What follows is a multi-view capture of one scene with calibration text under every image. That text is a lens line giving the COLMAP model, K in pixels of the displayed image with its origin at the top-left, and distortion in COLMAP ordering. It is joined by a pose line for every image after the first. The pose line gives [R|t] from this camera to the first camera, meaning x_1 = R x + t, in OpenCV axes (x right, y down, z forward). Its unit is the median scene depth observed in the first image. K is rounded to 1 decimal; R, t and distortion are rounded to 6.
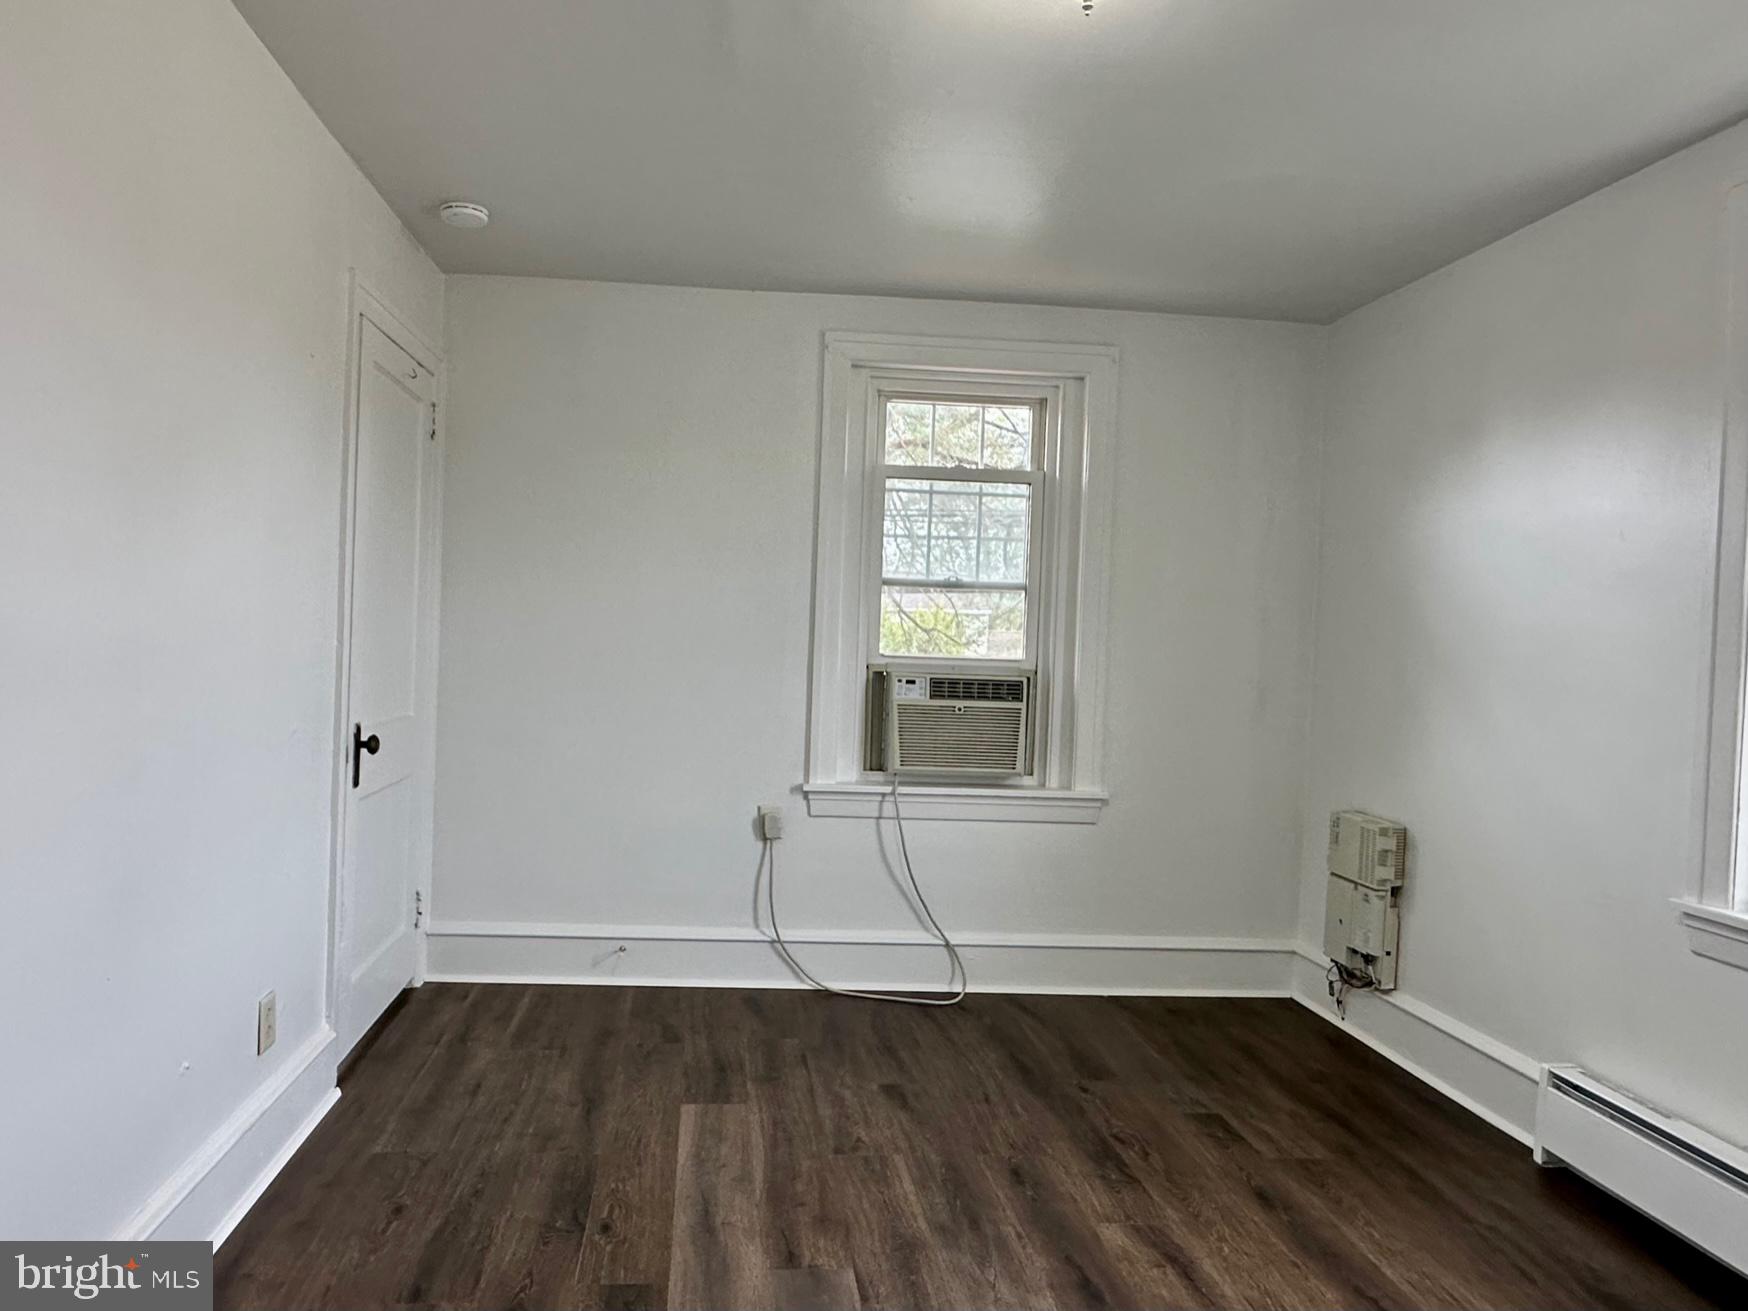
lens RADIAL K [[959.1, 0, 870.5], [0, 959.1, 654.3], [0, 0, 1]] dist [-0.007921, 0.003520]
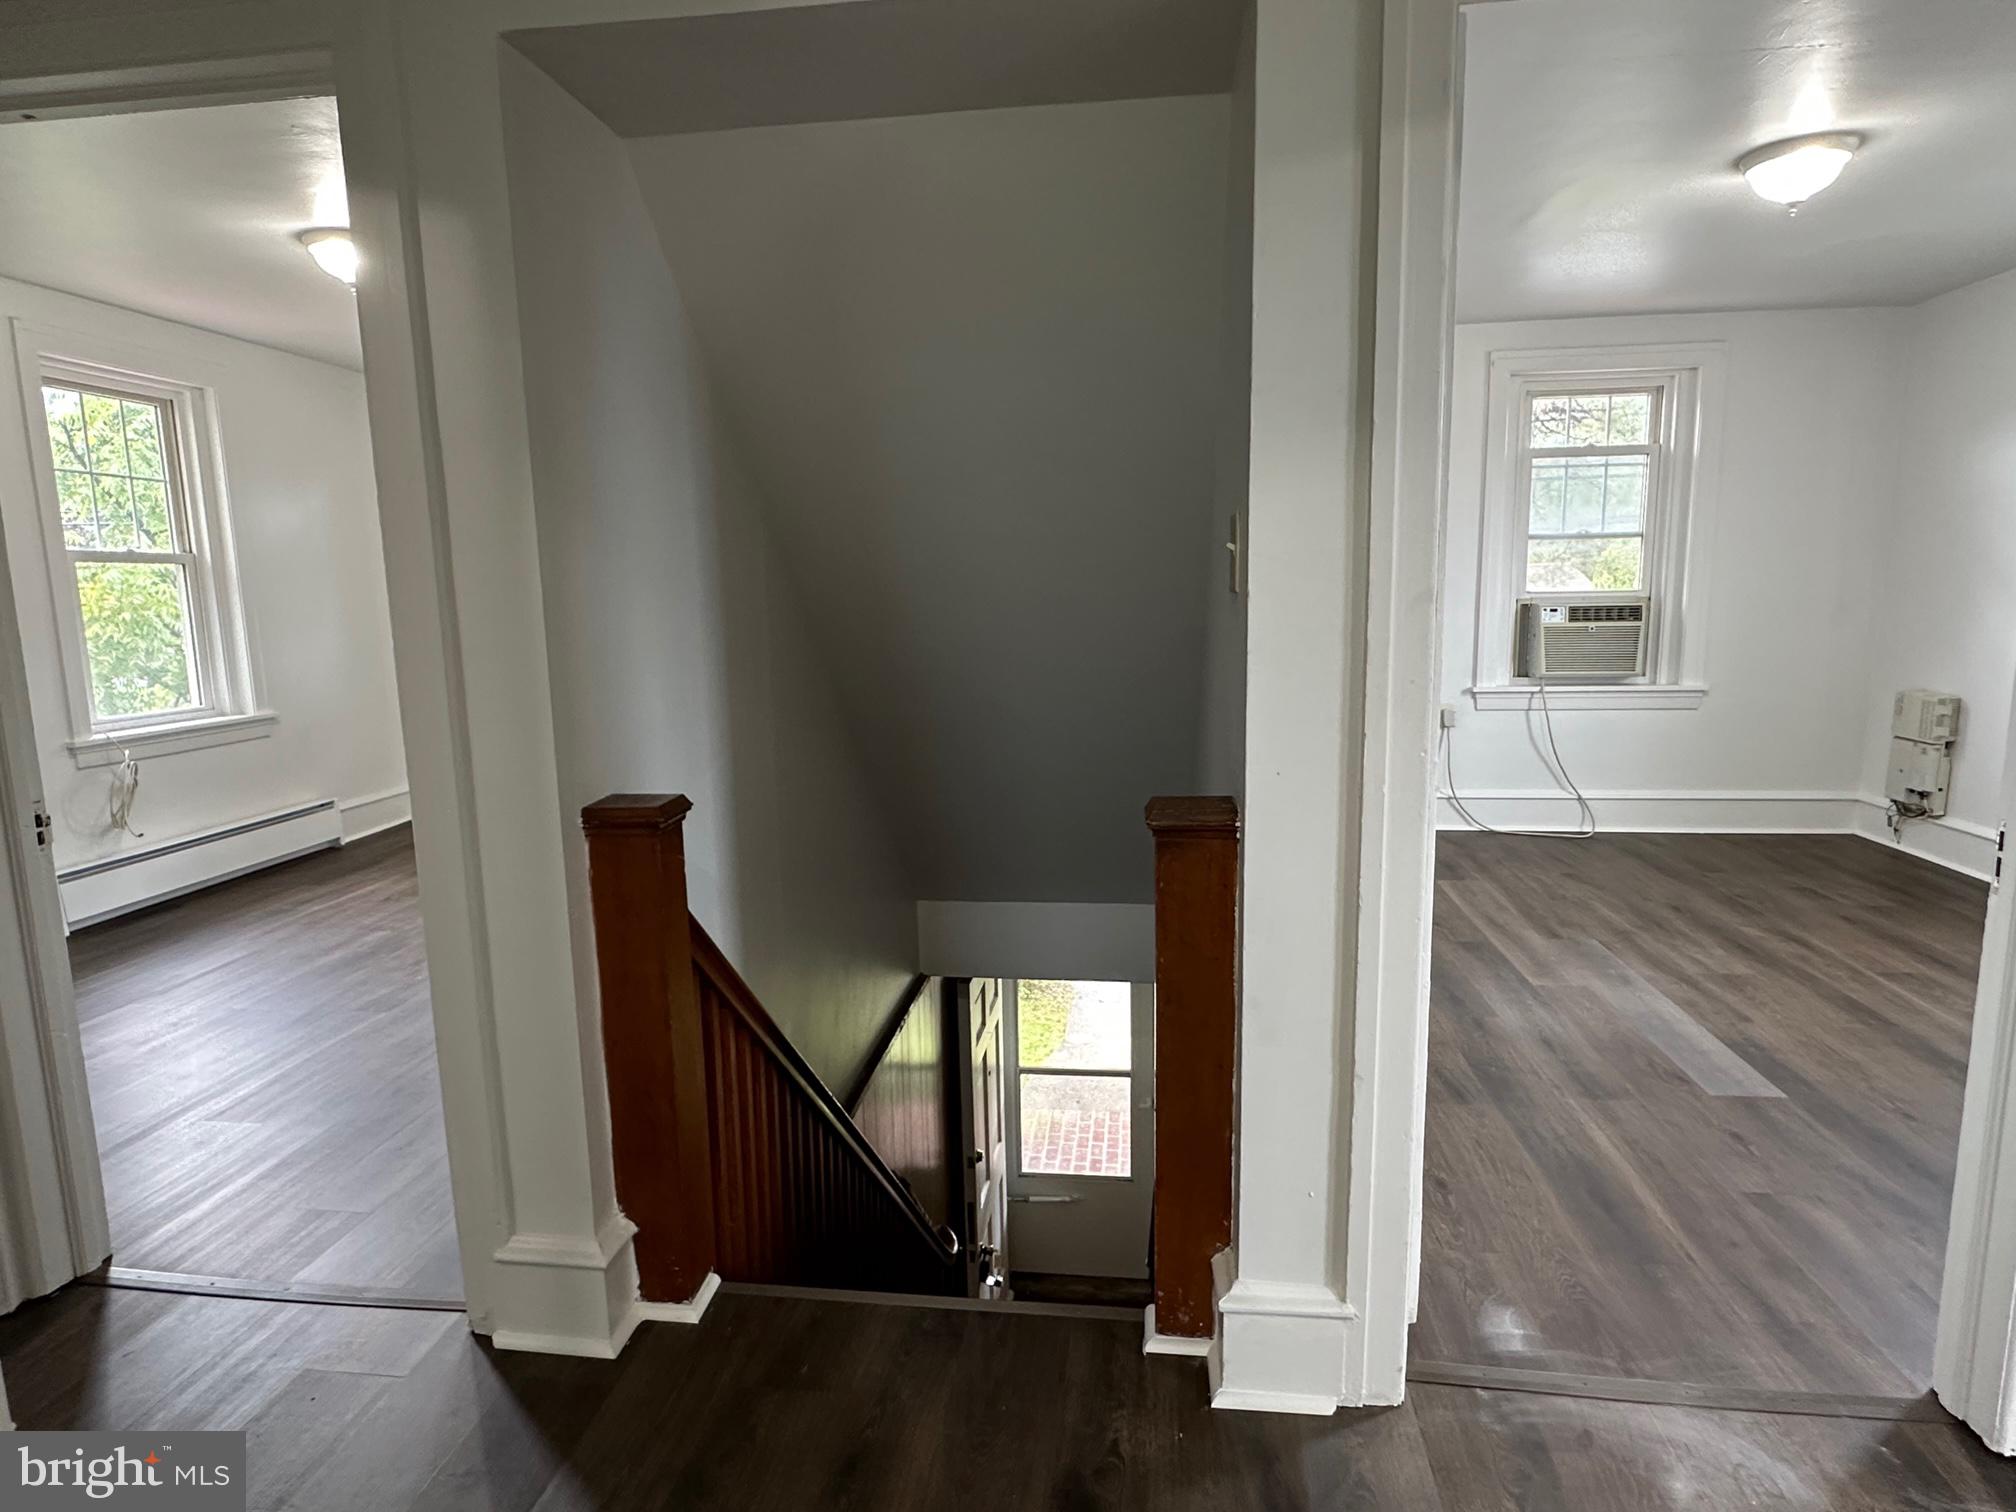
lens RADIAL K [[1106.2, 0, 1014.6], [0, 1106.2, 764.6], [0, 0, 1]] dist [-0.007921, 0.003520]
pose [[0.981661, -0.025539, -0.188917, -0.424412], [0.051332, 0.989795, 0.132929, -0.002481], [0.183594, -0.140188, 0.972954, -0.712422]]
